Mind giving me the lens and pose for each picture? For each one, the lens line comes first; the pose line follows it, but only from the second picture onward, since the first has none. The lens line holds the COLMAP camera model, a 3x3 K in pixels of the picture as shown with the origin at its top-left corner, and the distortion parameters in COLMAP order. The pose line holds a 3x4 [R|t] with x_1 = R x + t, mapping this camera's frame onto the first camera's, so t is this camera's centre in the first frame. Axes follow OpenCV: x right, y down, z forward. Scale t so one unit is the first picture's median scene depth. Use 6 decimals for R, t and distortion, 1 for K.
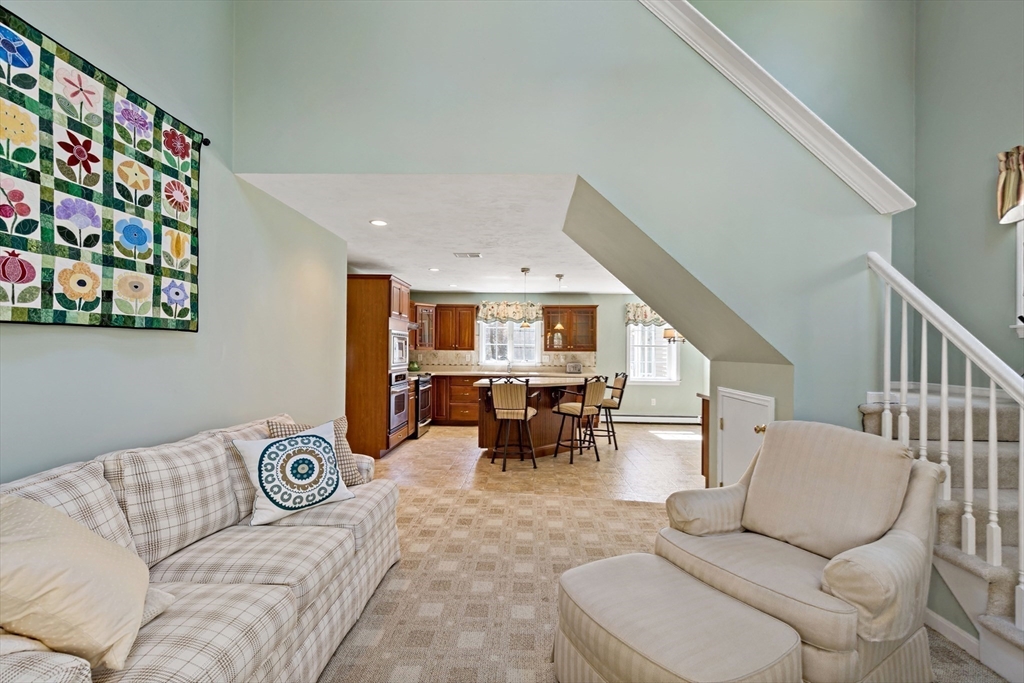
lens RADIAL K [[468.1, 0, 515.3], [0, 468.1, 346.1], [0, 0, 1]] dist [0.001937, 0.000064]
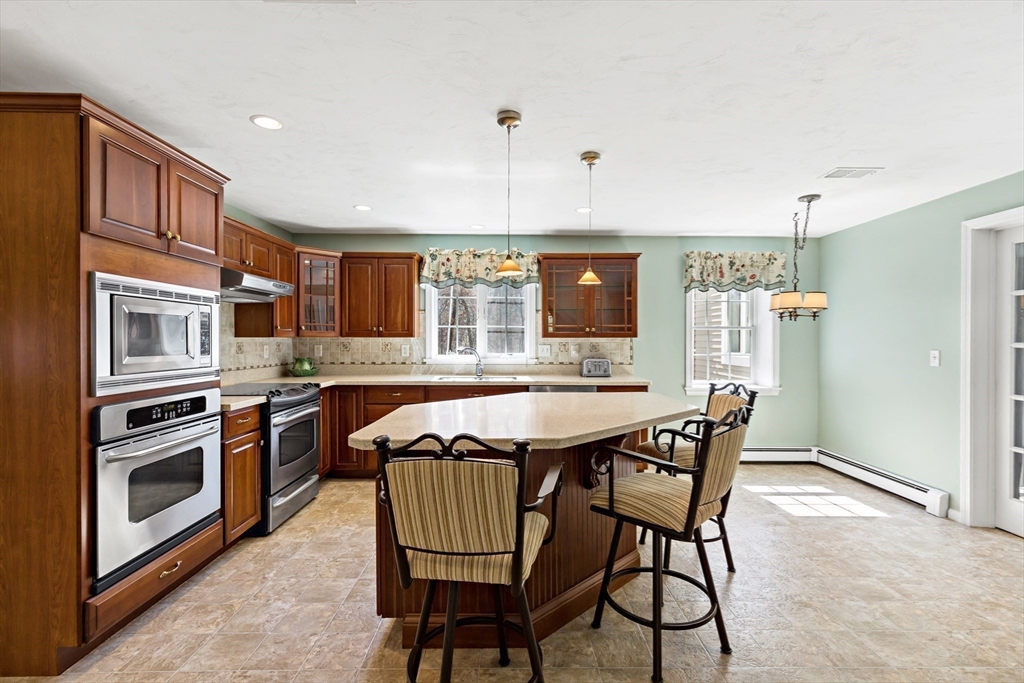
lens RADIAL K [[468.1, 0, 518.7], [0, 468.1, 340.5], [0, 0, 1]] dist [0.001937, 0.000064]
pose [[0.998770, -0.007596, 0.048990, 0.007195], [0.007032, 0.999907, 0.011677, 0.007545], [-0.049074, -0.011318, 0.998731, 0.453959]]
